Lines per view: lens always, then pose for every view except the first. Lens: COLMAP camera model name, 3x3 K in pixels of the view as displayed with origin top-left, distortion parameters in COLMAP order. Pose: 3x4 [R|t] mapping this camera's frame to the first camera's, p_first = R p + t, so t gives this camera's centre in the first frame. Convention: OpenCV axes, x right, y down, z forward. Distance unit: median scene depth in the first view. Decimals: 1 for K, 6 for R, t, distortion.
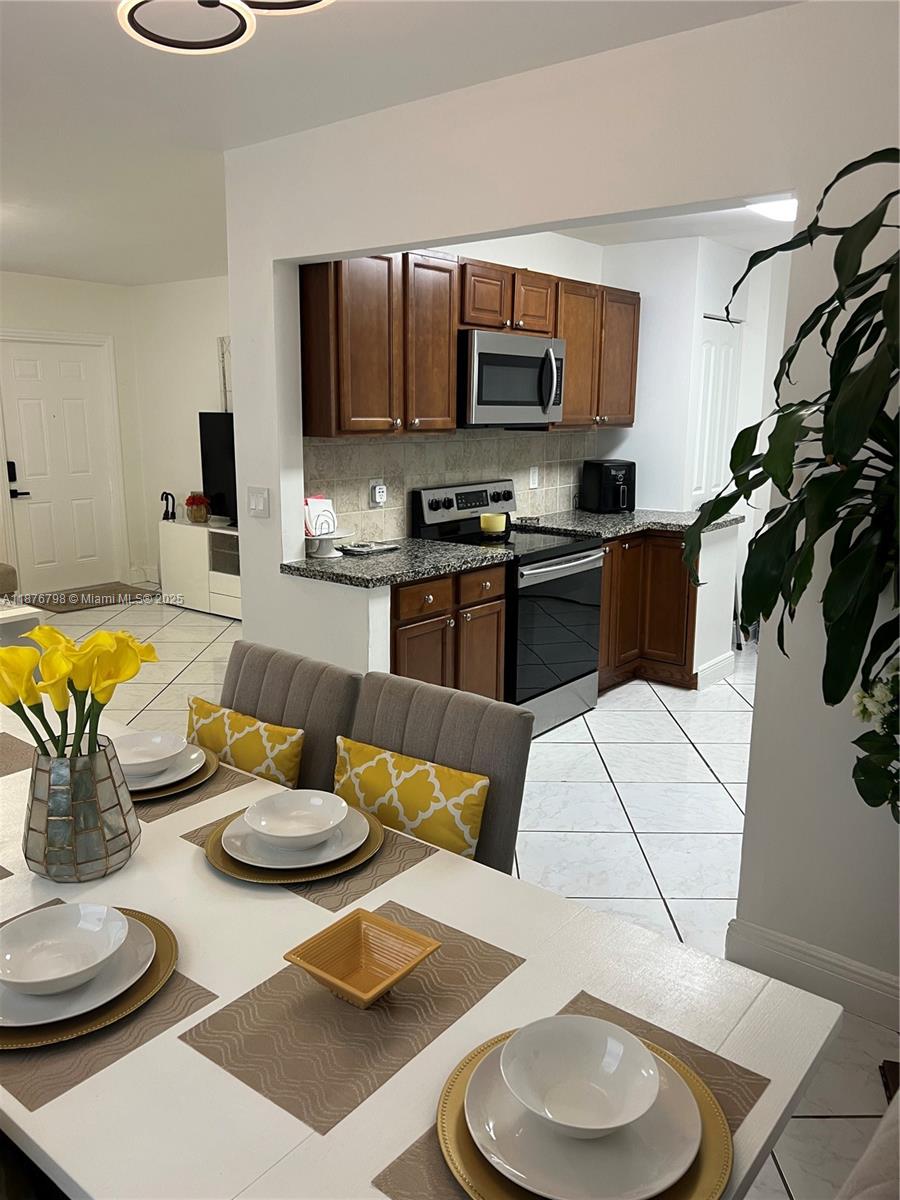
lens RADIAL K [[908.8, 0, 450.0], [0, 908.8, 600.0], [0, 0, 1]] dist [0.091791, -0.154084]
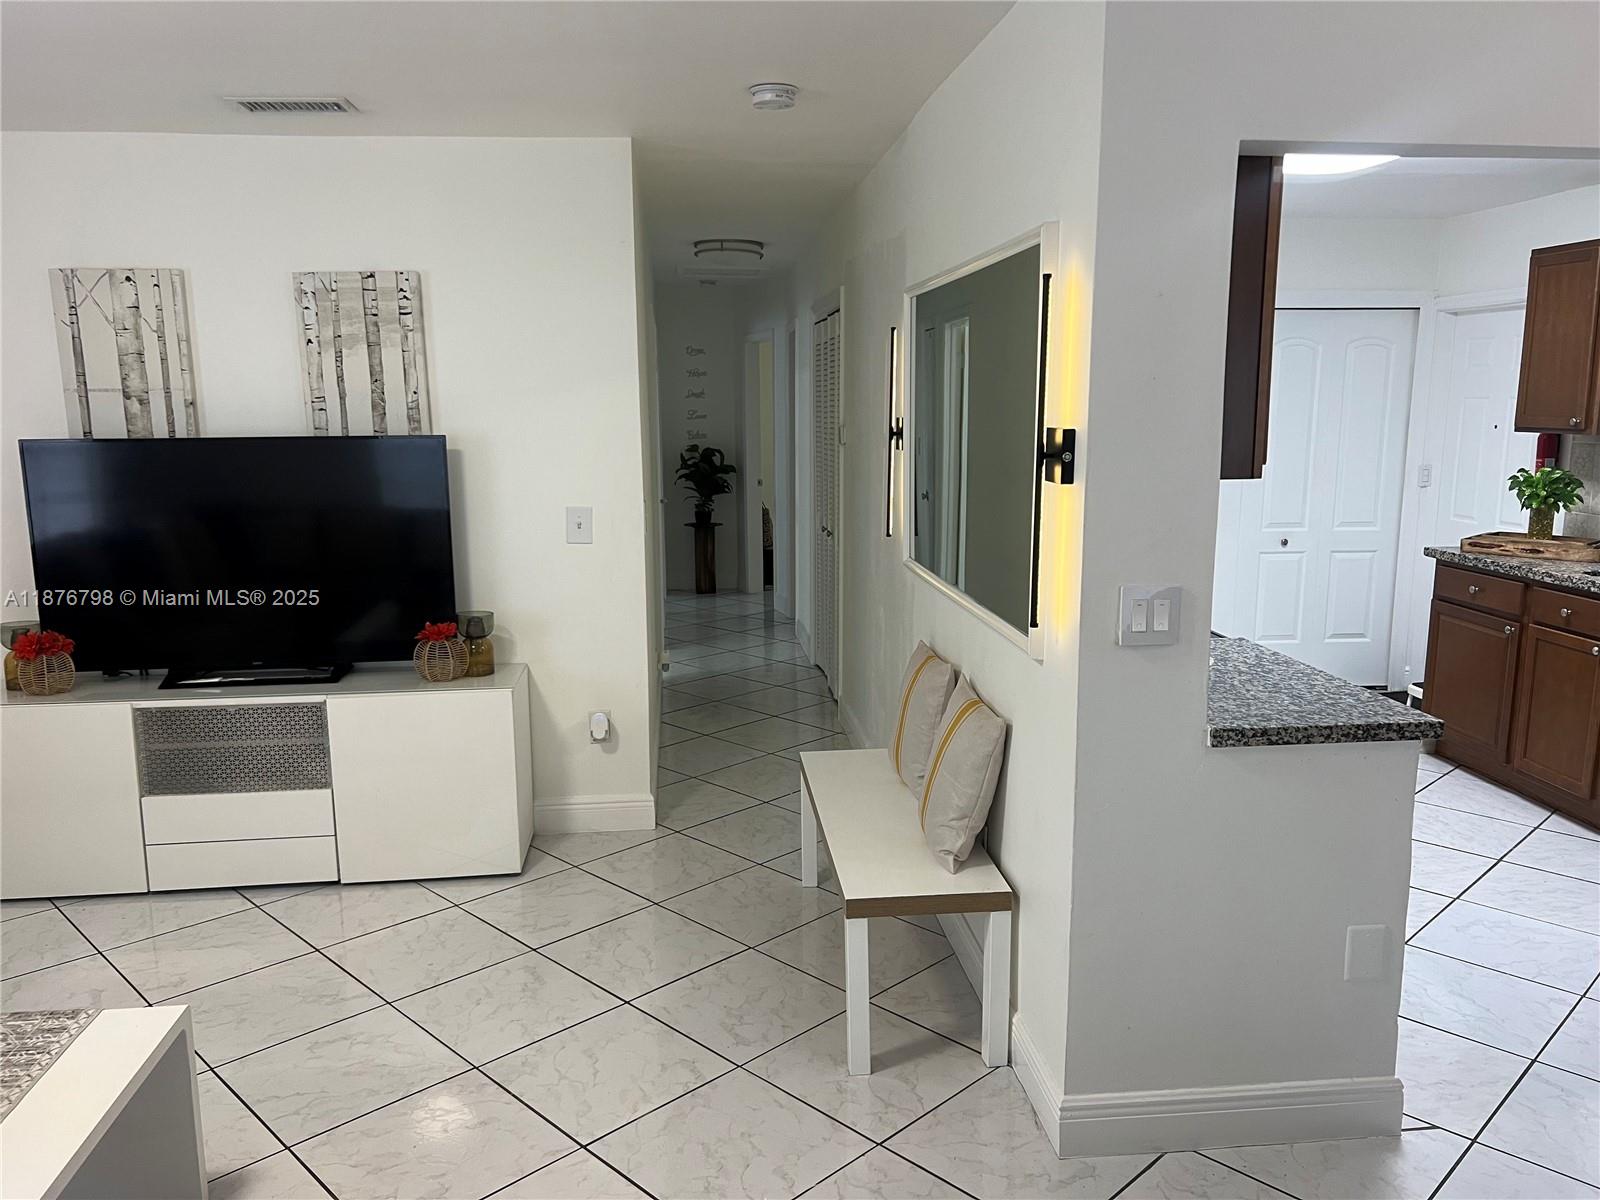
lens RADIAL K [[1211.7, 0, 794.3], [0, 1211.7, 604.3], [0, 0, 1]] dist [0.091791, -0.154084]
pose [[0.706361, -0.131028, 0.695619, -0.768975], [0.160116, 0.986823, 0.023291, -0.152446], [-0.689505, 0.094927, 0.718033, 0.624483]]
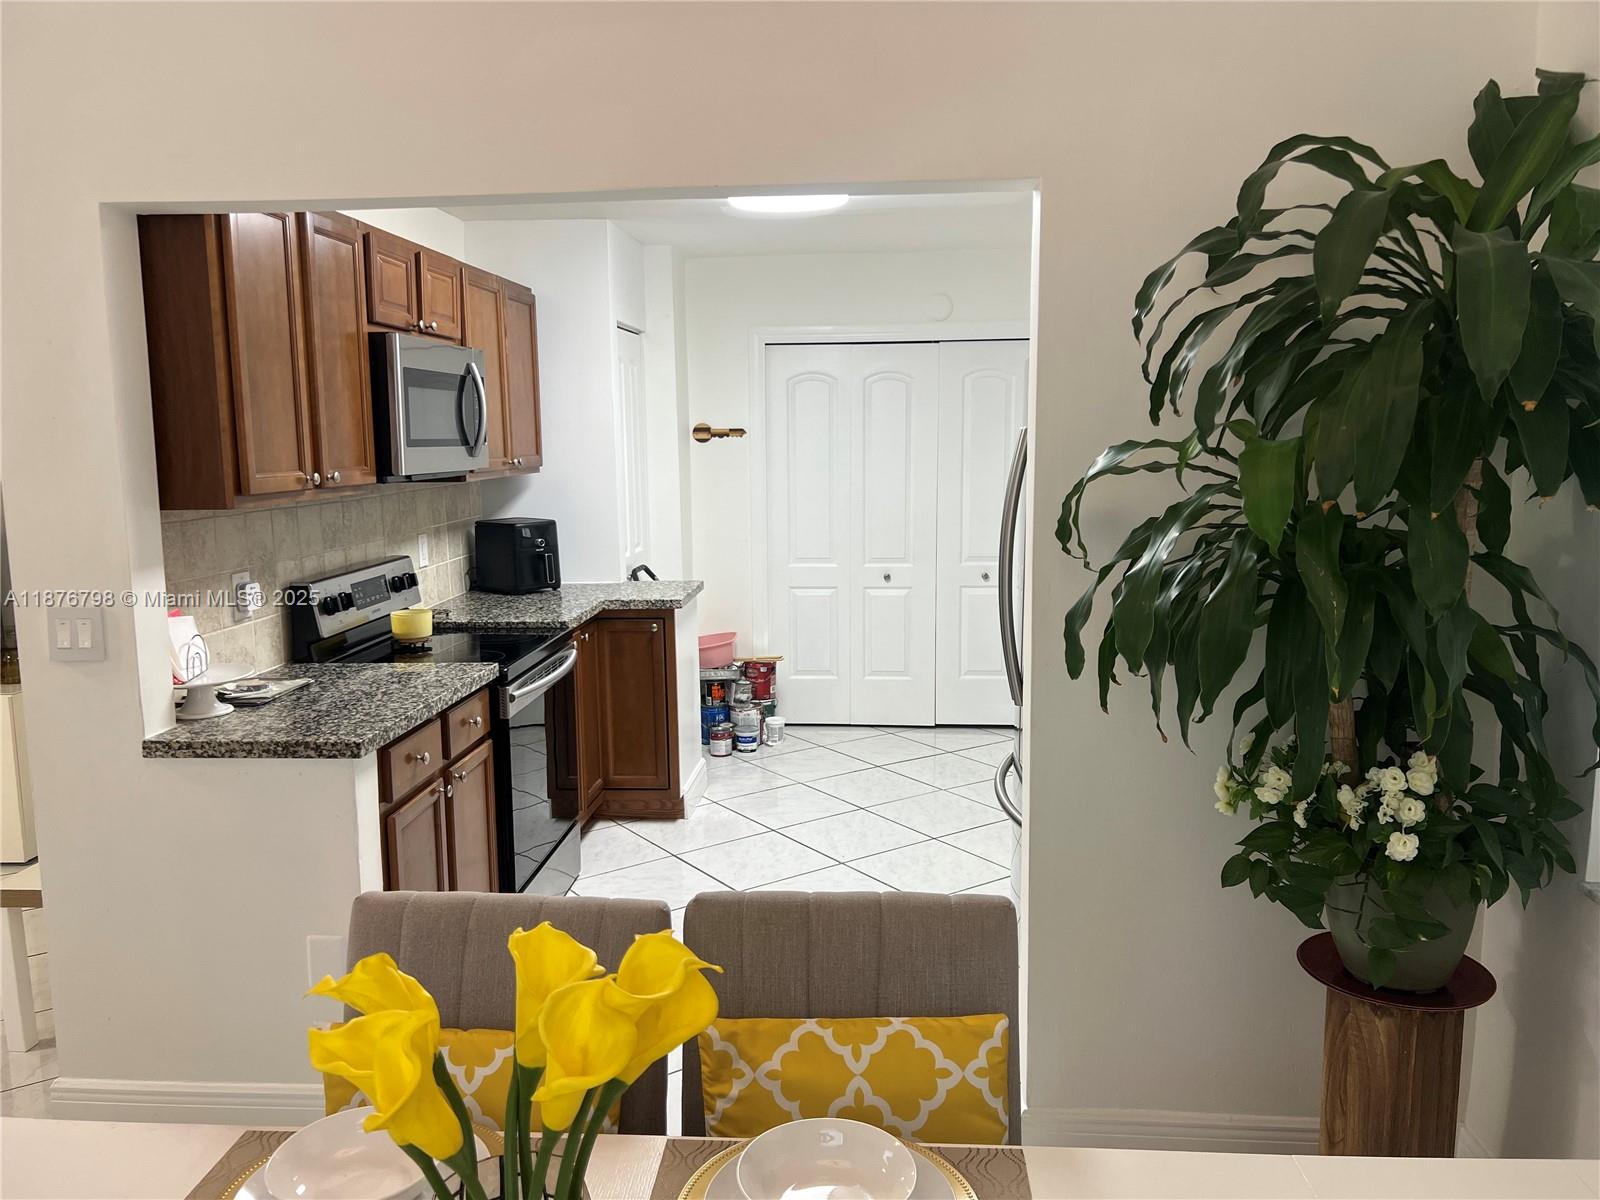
lens RADIAL K [[1211.7, 0, 794.3], [0, 1211.7, 604.3], [0, 0, 1]] dist [0.091791, -0.154084]
pose [[0.820325, -0.096868, 0.563634, -0.256810], [0.136756, 0.990184, -0.028861, -0.043373], [-0.555305, 0.100756, 0.825521, 0.152895]]
